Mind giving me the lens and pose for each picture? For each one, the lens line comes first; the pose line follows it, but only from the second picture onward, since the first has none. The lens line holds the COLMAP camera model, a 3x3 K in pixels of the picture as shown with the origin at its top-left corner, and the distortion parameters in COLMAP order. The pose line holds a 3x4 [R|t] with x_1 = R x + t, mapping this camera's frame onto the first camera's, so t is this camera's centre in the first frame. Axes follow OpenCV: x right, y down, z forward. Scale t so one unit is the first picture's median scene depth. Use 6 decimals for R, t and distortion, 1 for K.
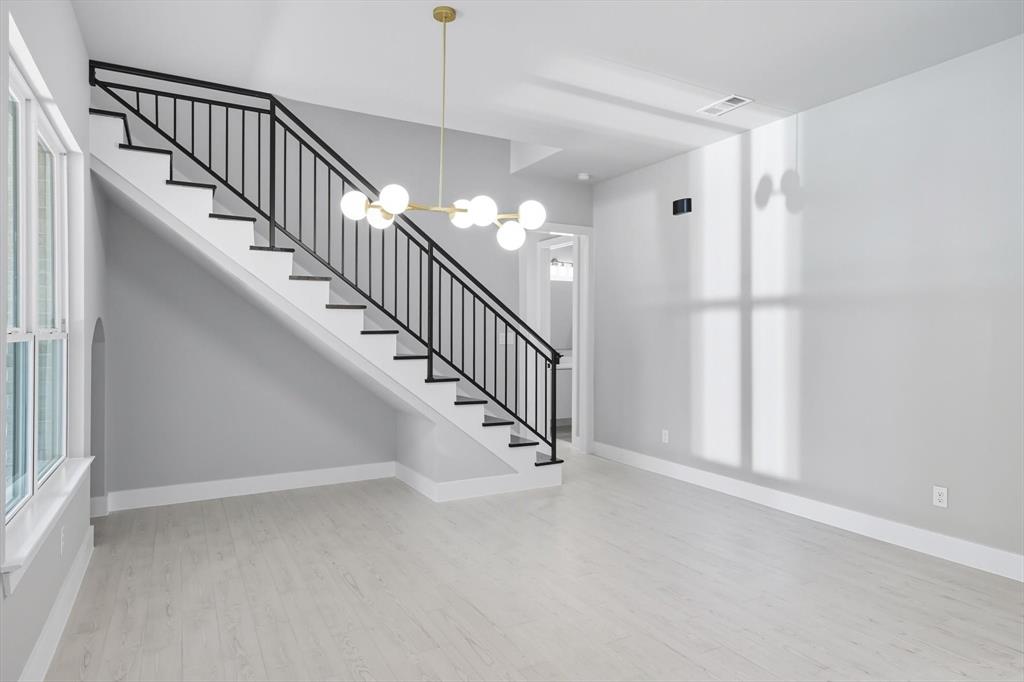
lens RADIAL K [[603.7, 0, 521.1], [0, 603.7, 333.3], [0, 0, 1]] dist [0.004627, 0.000071]
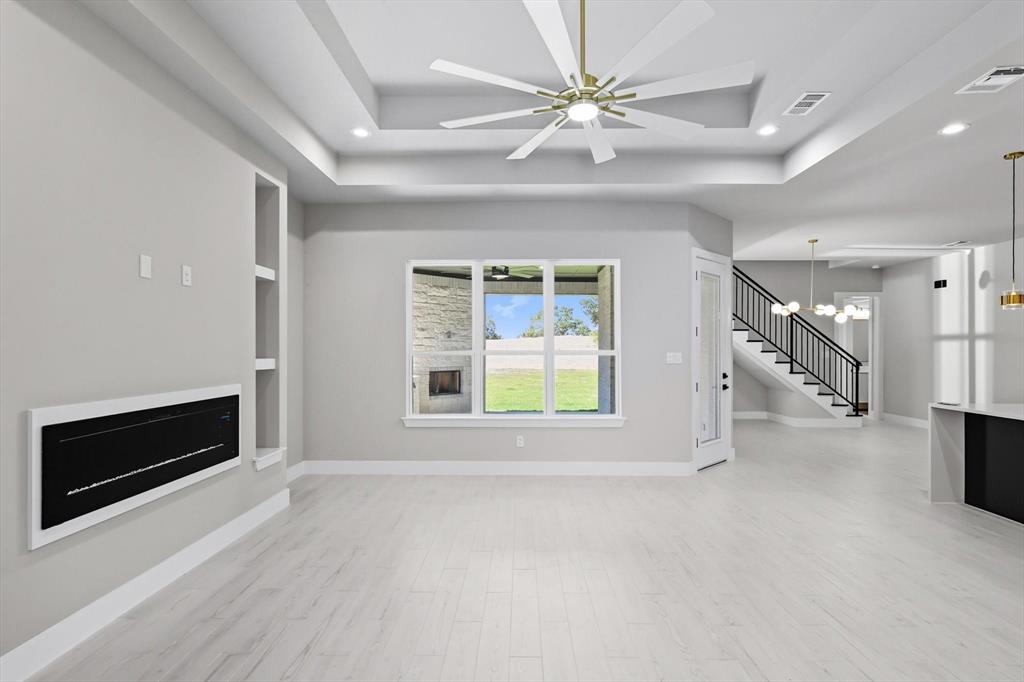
lens RADIAL K [[489.4, 0, 512.3], [0, 489.4, 350.3], [0, 0, 1]] dist [-0.011222, -0.001474]
pose [[0.851650, -0.000375, -0.524111, -0.082280], [-0.001207, 0.999996, -0.002676, 0.000161], [0.524109, 0.002912, 0.851646, -1.092923]]
